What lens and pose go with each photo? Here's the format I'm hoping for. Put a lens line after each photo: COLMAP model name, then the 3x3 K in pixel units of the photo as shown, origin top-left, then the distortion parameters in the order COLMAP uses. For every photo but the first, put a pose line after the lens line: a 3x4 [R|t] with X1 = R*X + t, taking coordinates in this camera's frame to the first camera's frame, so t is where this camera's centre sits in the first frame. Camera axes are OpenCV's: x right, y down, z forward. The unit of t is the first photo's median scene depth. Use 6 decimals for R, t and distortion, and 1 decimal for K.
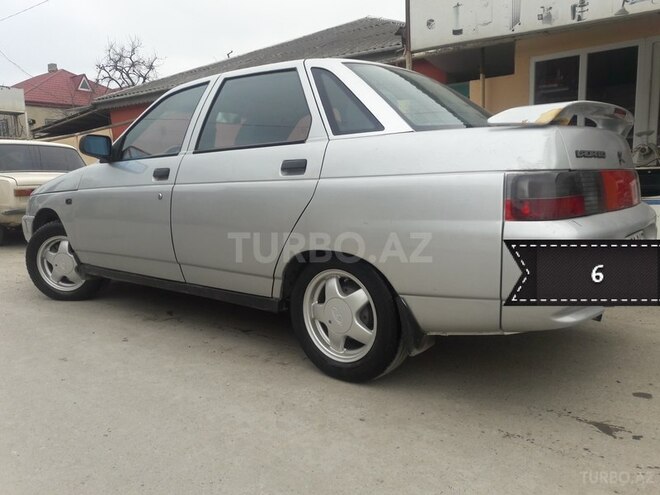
lens RADIAL K [[529.8, 0, 339.9], [0, 529.8, 248.5], [0, 0, 1]] dist [0.017166, -0.003691]
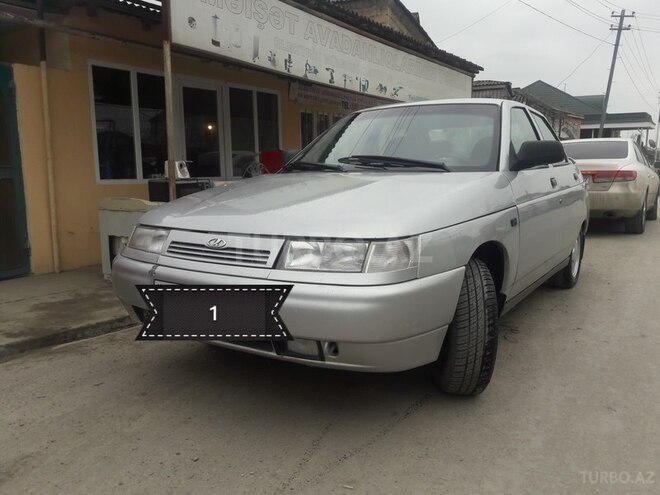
lens RADIAL K [[533.3, 0, 337.9], [0, 533.3, 246.4], [0, 0, 1]] dist [0.004925, 0.000831]
pose [[-0.095060, -0.119564, 0.988265, -1.253539], [0.140580, 0.981199, 0.132231, -0.192129], [-0.985495, 0.151501, -0.076464, 1.342222]]
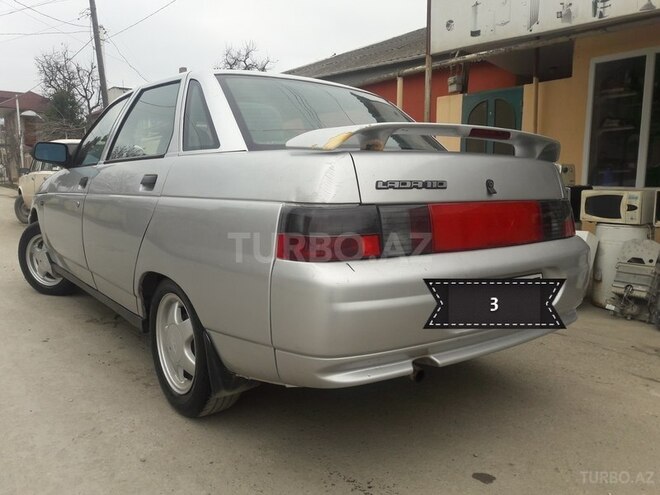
lens RADIAL K [[533.3, 0, 337.9], [0, 533.3, 246.4], [0, 0, 1]] dist [0.004925, 0.000831]
pose [[0.974156, 0.062293, -0.217118, 0.315168], [-0.063482, 0.997982, 0.001501, -0.042533], [0.216774, 0.012321, 0.976144, 0.088247]]
